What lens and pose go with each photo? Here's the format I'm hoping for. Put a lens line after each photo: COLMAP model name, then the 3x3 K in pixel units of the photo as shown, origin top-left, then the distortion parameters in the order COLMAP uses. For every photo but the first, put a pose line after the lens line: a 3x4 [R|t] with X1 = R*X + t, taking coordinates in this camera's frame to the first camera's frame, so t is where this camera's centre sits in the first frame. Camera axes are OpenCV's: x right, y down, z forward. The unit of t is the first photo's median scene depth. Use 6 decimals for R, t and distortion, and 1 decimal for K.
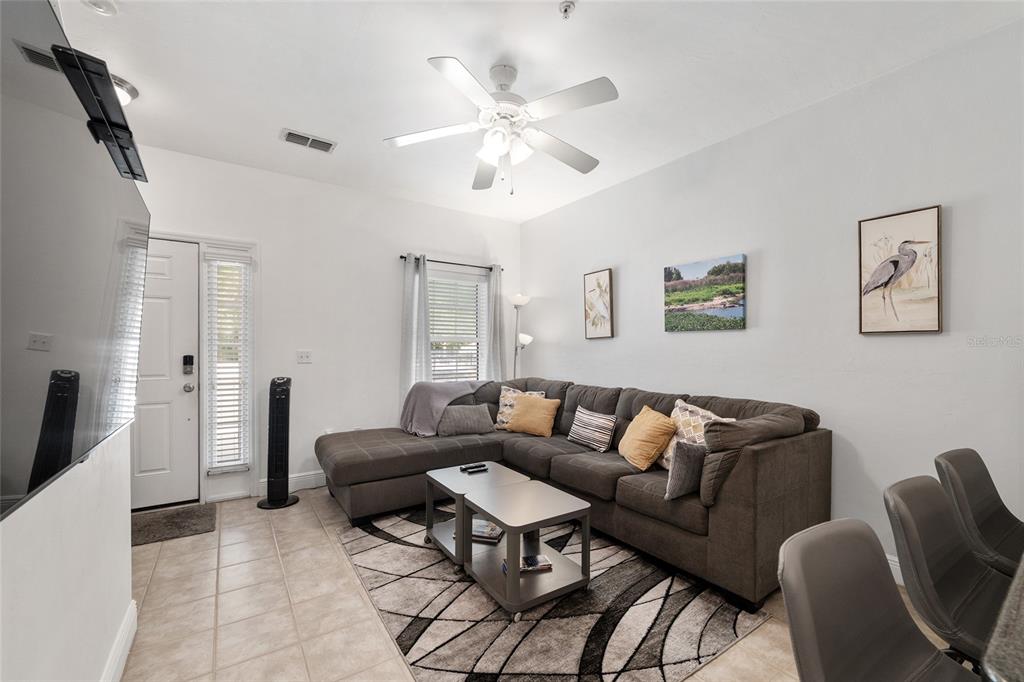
lens RADIAL K [[420.8, 0, 509.8], [0, 420.8, 350.8], [0, 0, 1]] dist [-0.010168, 0.000053]
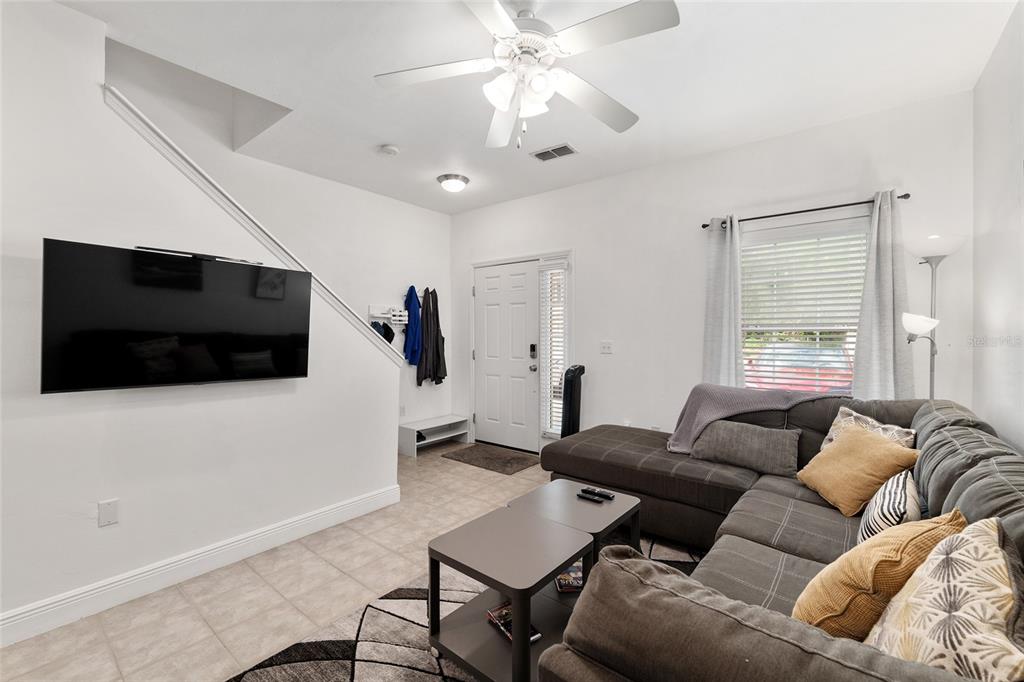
lens RADIAL K [[430.7, 0, 510.3], [0, 430.7, 338.3], [0, 0, 1]] dist [-0.003618, -0.000197]
pose [[0.293791, 0.004588, -0.955859, 0.538625], [-0.004711, 0.999983, 0.003352, -0.012382], [0.955858, 0.003518, 0.293807, 0.518724]]
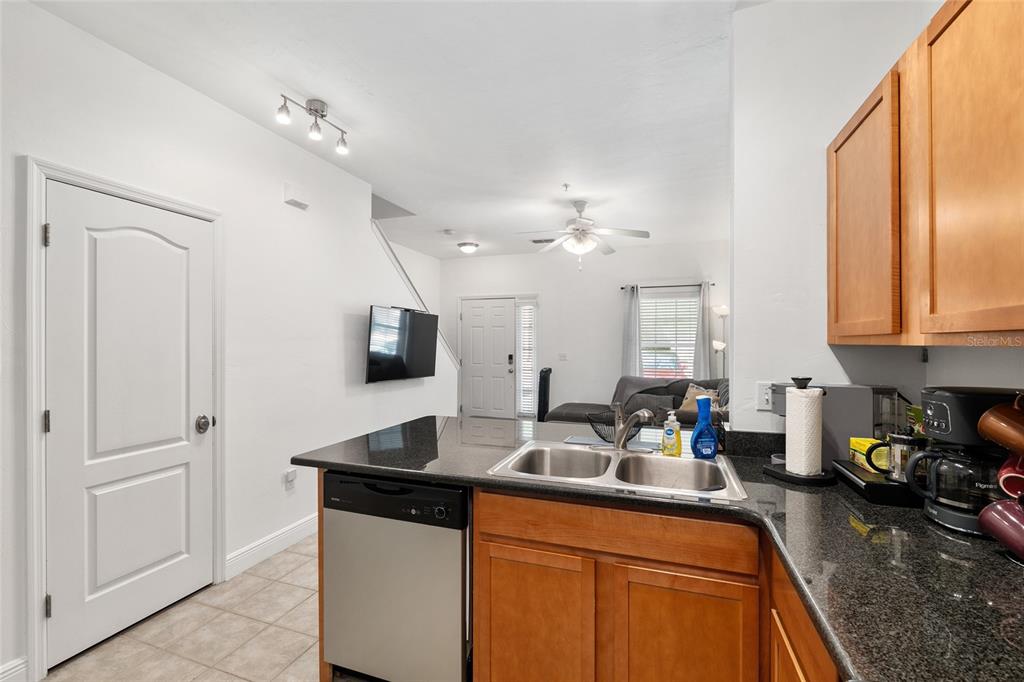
lens RADIAL K [[443.0, 0, 509.0], [0, 443.0, 343.6], [0, 0, 1]] dist [-0.002166, -0.000470]
pose [[0.585533, -0.000439, -0.810649, 0.952293], [-0.002825, 0.999993, -0.002582, -0.036530], [0.810644, 0.003802, 0.585527, -0.254022]]
